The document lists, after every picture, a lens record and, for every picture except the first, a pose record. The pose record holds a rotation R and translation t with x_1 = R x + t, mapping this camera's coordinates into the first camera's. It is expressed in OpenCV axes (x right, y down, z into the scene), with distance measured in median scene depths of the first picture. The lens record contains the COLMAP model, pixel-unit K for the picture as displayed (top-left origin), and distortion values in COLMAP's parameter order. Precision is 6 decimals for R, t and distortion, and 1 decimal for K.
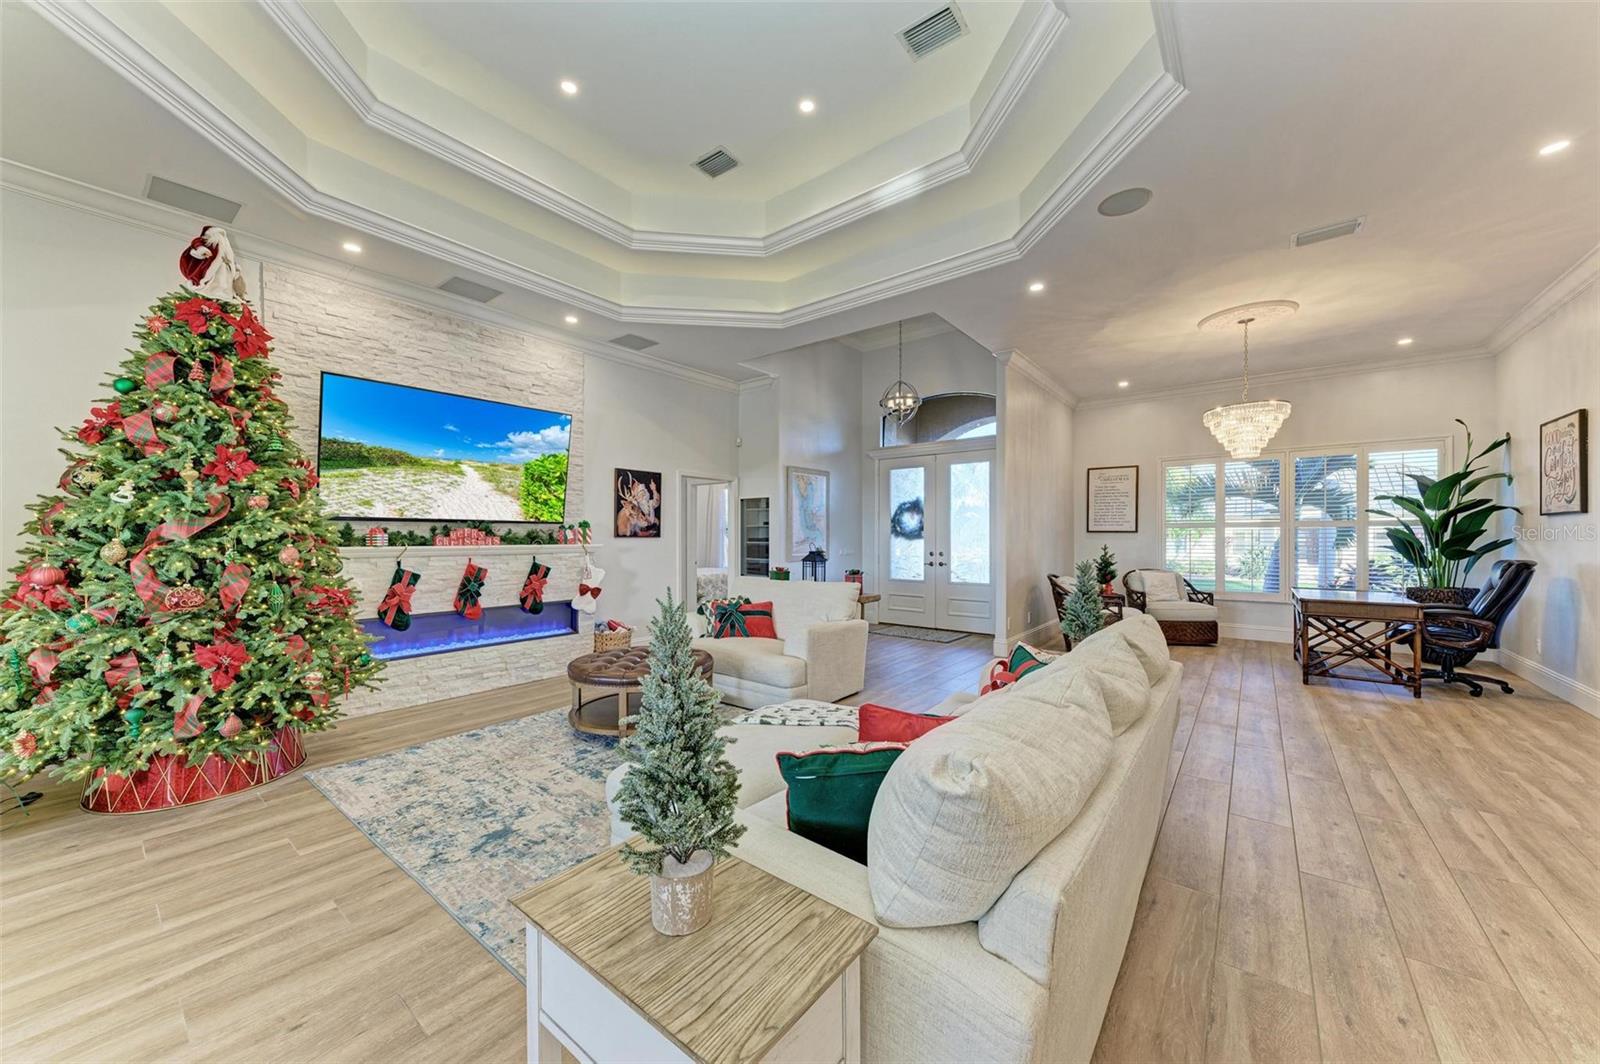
lens RADIAL K [[569.2, 0, 793.2], [0, 569.2, 537.5], [0, 0, 1]] dist [0.003684, -0.000269]
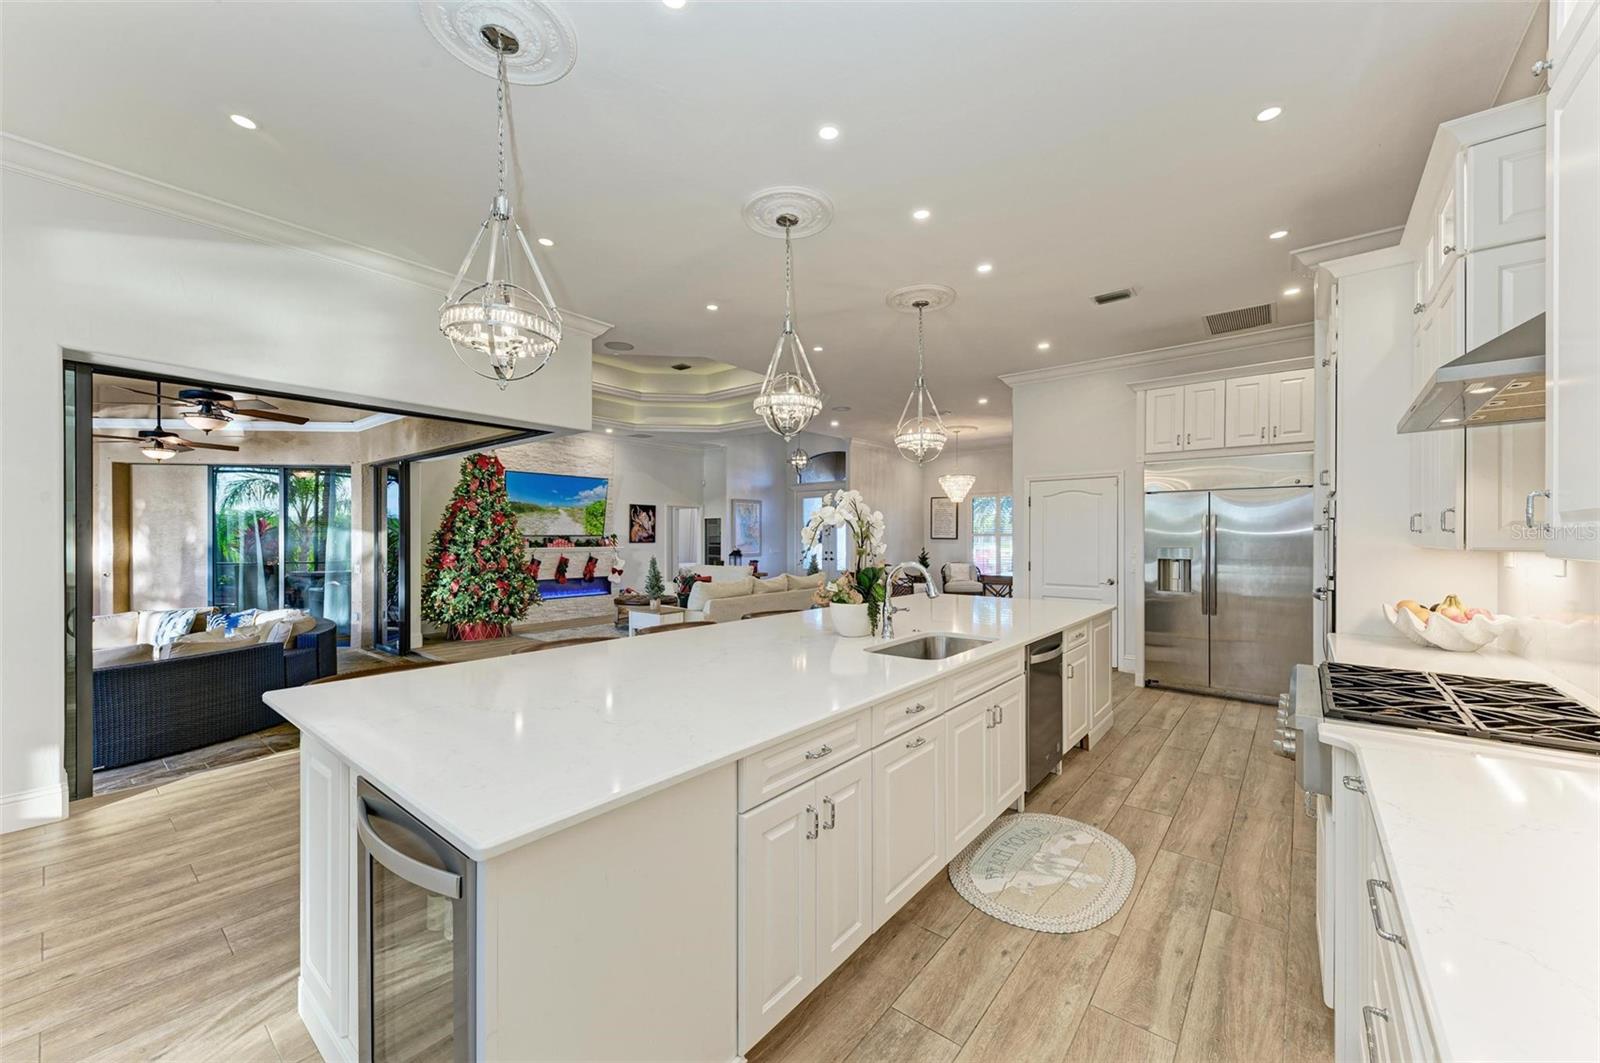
lens RADIAL K [[617.4, 0, 800.4], [0, 617.4, 533.1], [0, 0, 1]] dist [0.001381, -0.000167]
pose [[0.999990, -0.000357, -0.004444, 0.268579], [0.000323, 0.999971, -0.007565, -0.018398], [0.004447, 0.007564, 0.999962, -1.084712]]
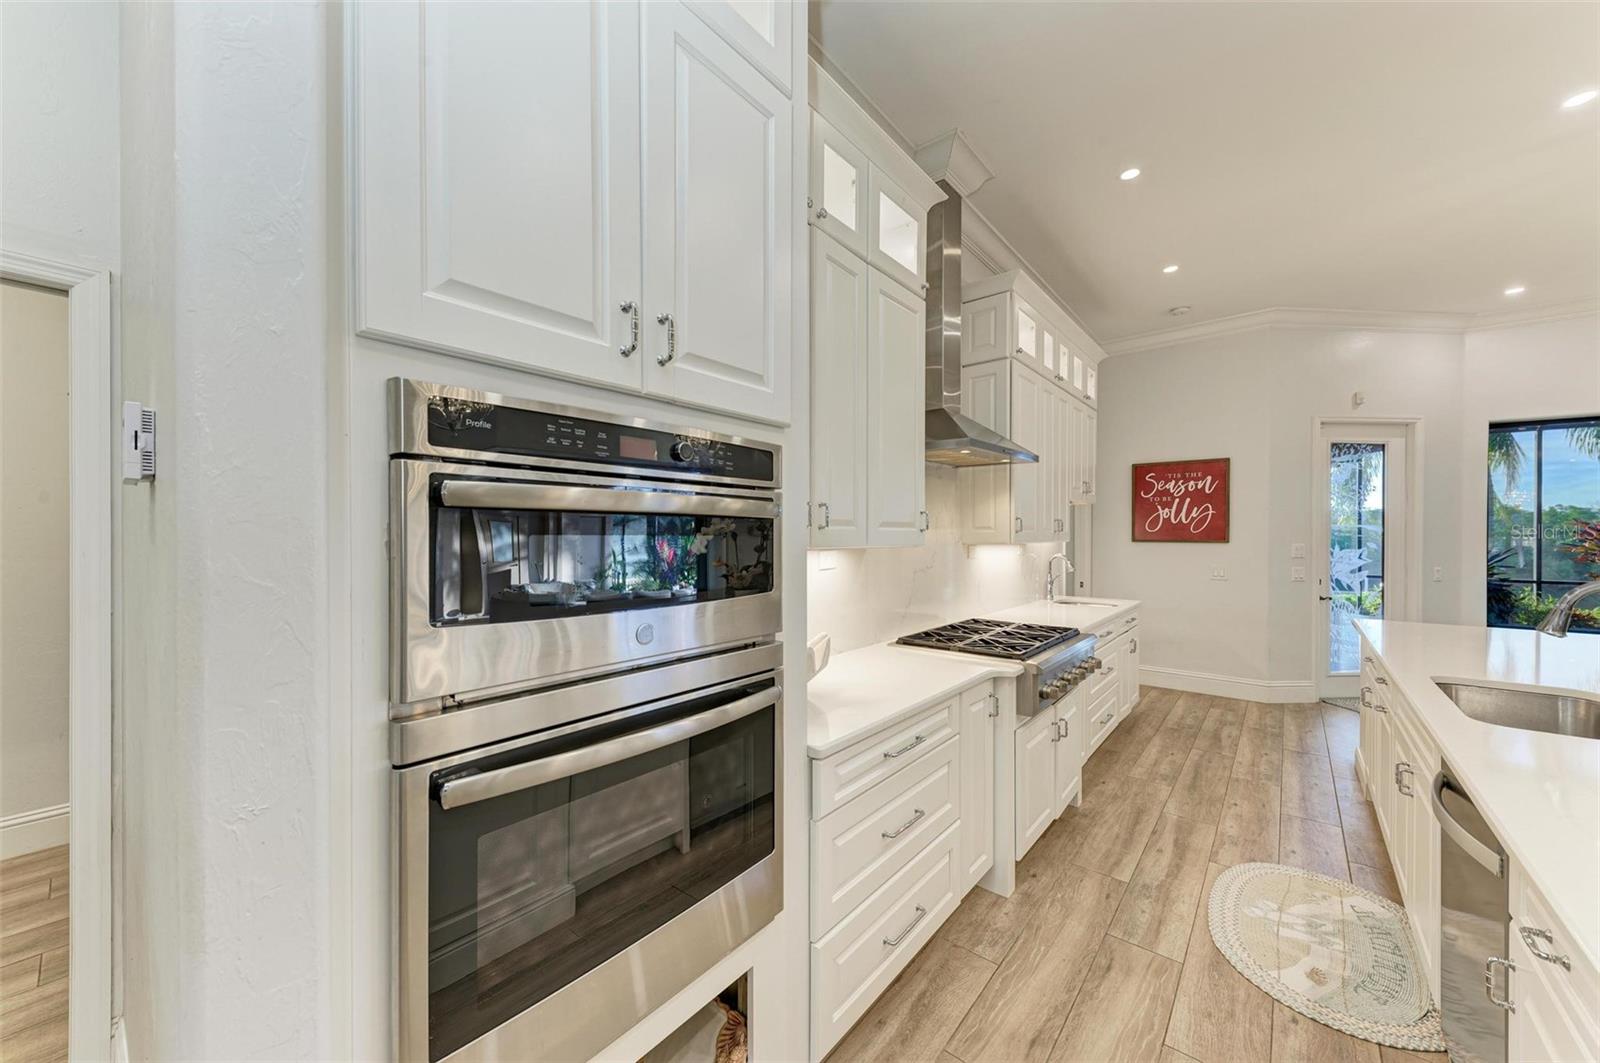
lens RADIAL K [[569.2, 0, 804.0], [0, 569.2, 533.8], [0, 0, 1]] dist [0.003684, -0.000269]
pose [[-0.999658, -0.001235, 0.026117, 0.808639], [-0.001332, 0.999992, -0.003677, -0.020939], [-0.026112, -0.003710, -0.999652, -0.176656]]
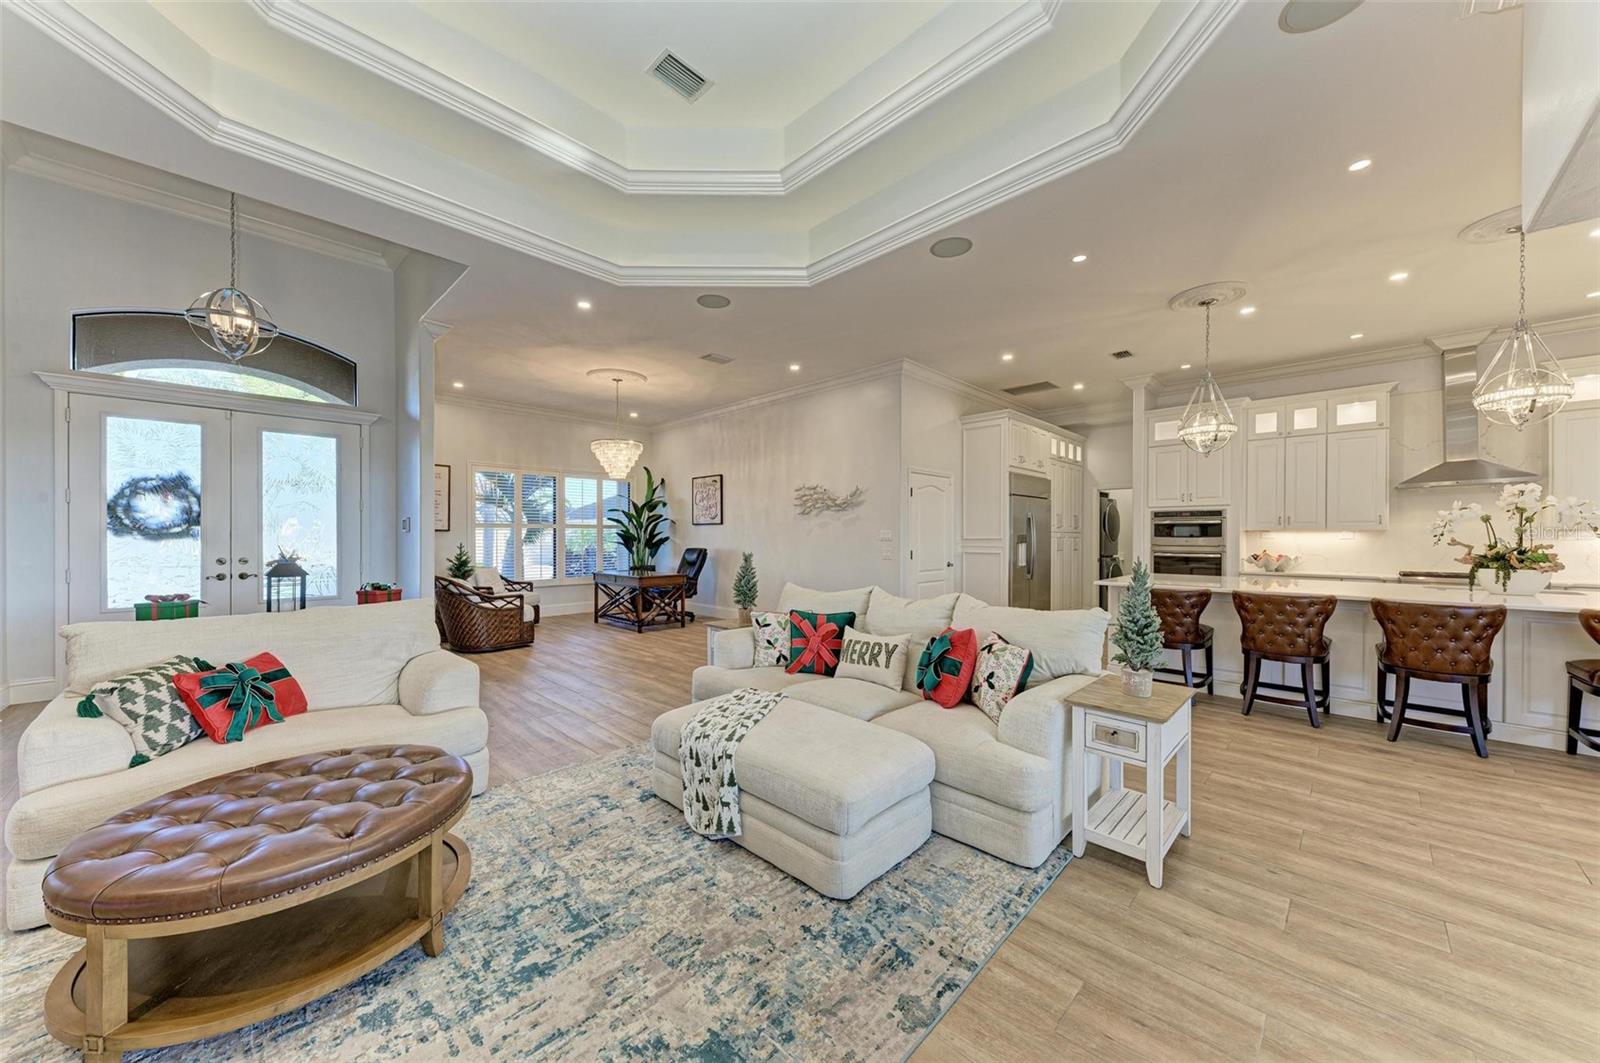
lens RADIAL K [[569.2, 0, 797.3], [0, 569.2, 535.6], [0, 0, 1]] dist [0.003684, -0.000269]
pose [[0.094146, 0.000399, 0.995558, -0.480333], [-0.000037, 1.000000, -0.000397, -0.000504], [-0.995558, 0.000001, 0.094146, 0.386380]]
